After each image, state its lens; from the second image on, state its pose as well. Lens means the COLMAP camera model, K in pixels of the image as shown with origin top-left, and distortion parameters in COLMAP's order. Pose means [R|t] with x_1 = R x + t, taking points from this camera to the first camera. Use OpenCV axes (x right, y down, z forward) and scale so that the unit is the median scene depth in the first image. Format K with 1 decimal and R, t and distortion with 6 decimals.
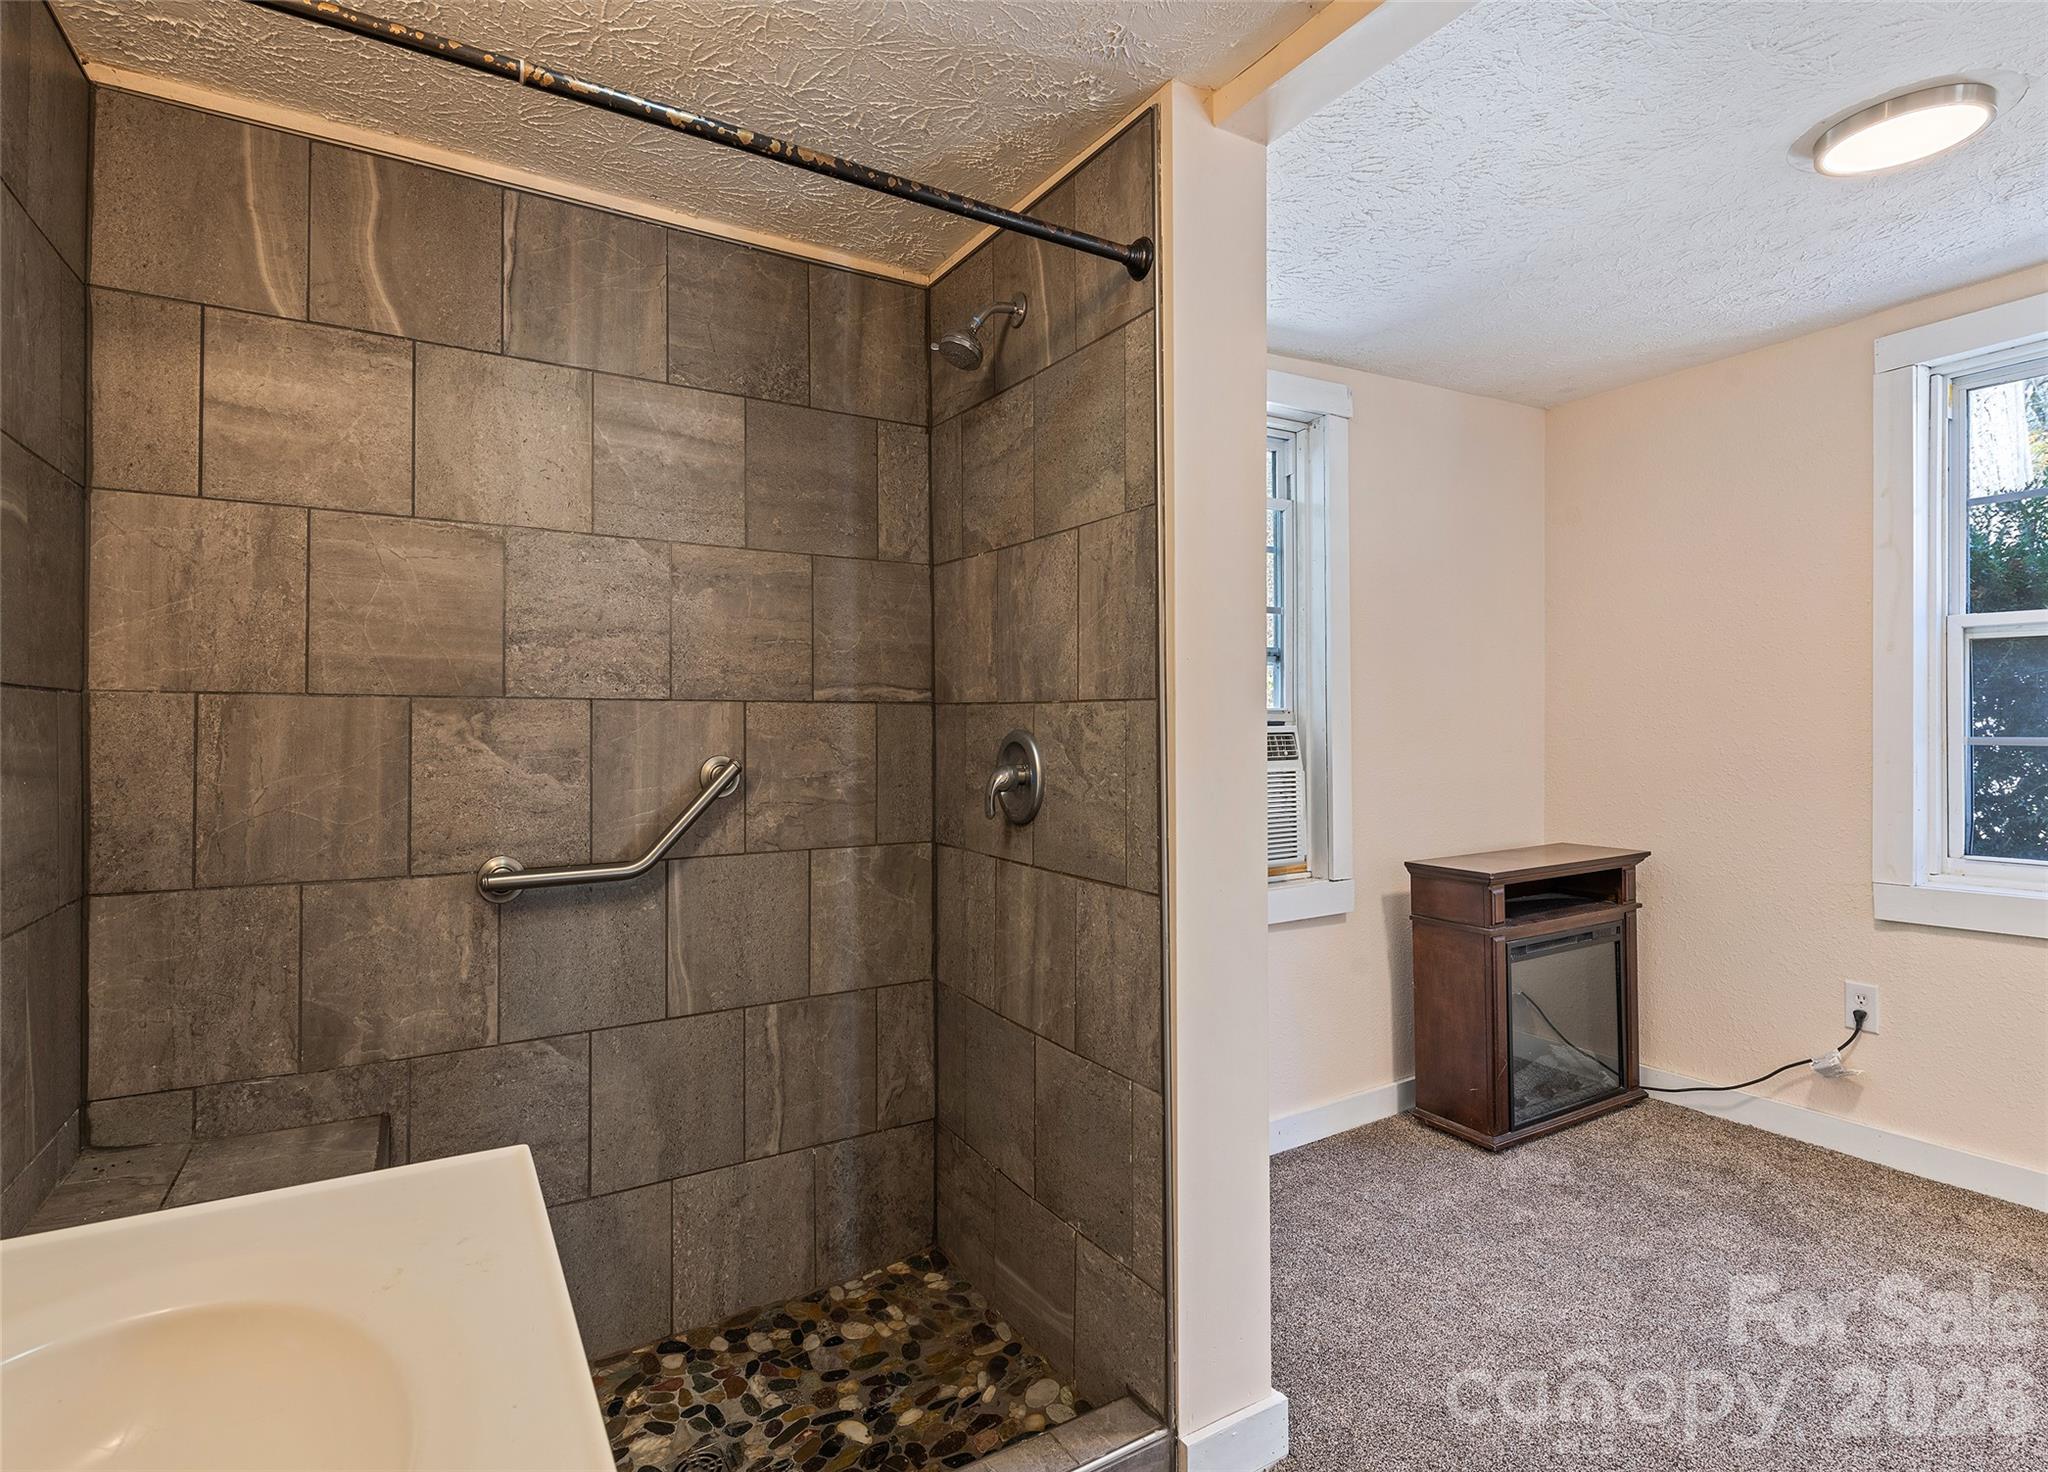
lens RADIAL K [[1012.6, 0, 1028.7], [0, 1012.6, 715.5], [0, 0, 1]] dist [0.004336, -0.000278]
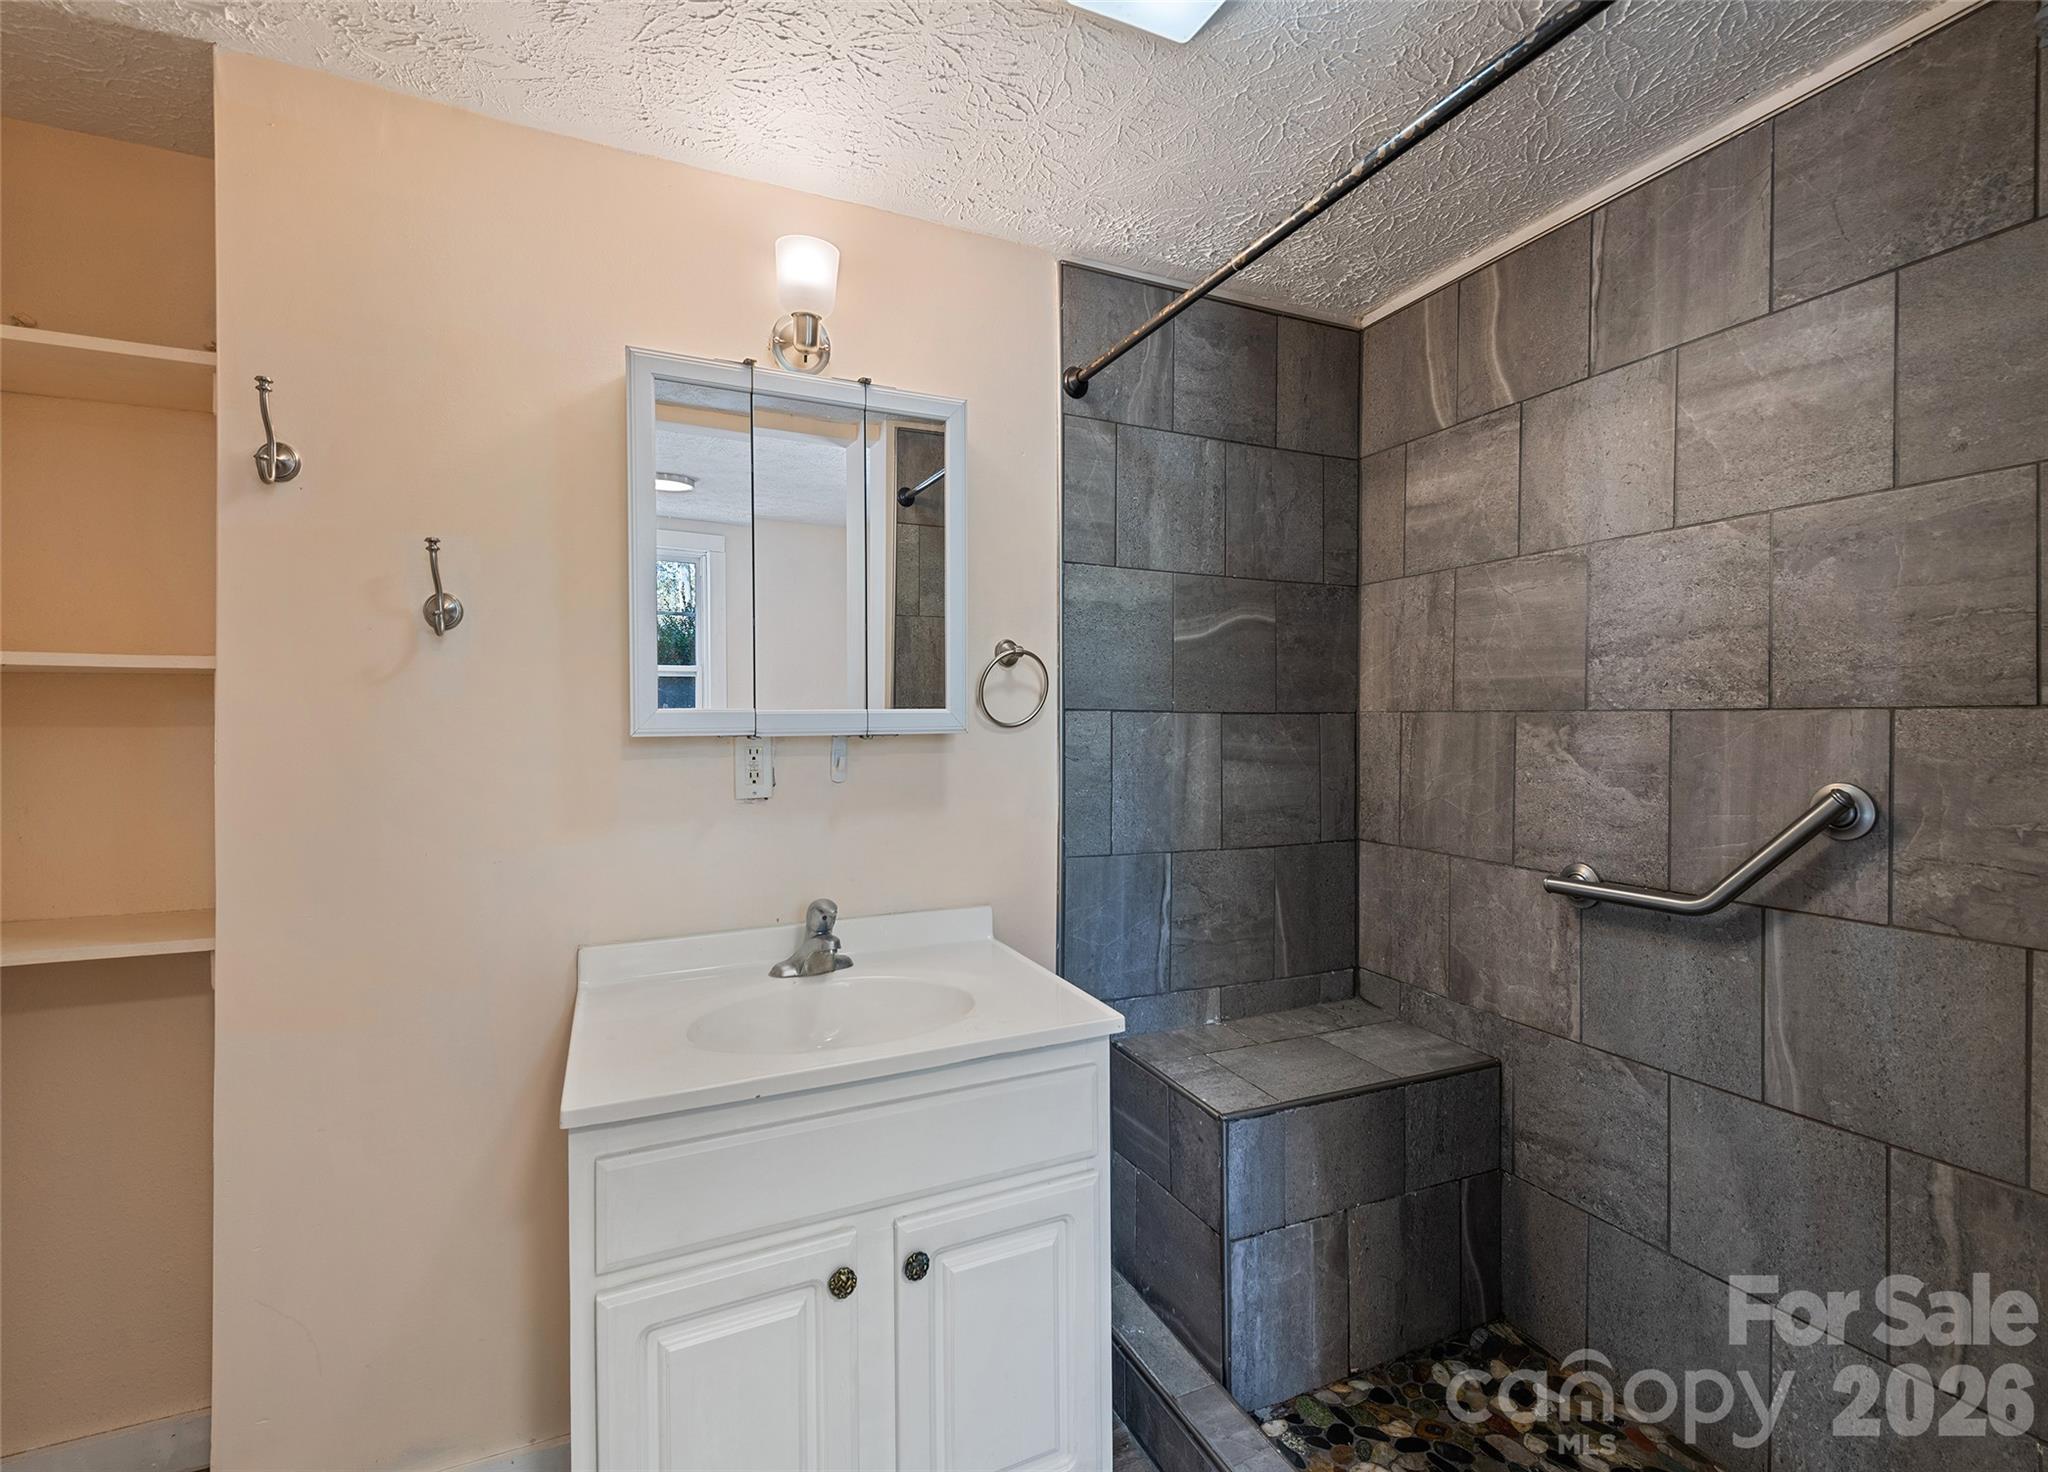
lens RADIAL K [[889.2, 0, 996.8], [0, 889.2, 721.3], [0, 0, 1]] dist [-0.001654, -0.000413]
pose [[-0.145348, 0.001168, -0.989380, 0.462543], [0.012217, 0.999925, -0.000614, -0.013646], [0.989305, -0.012177, -0.145352, 0.534598]]
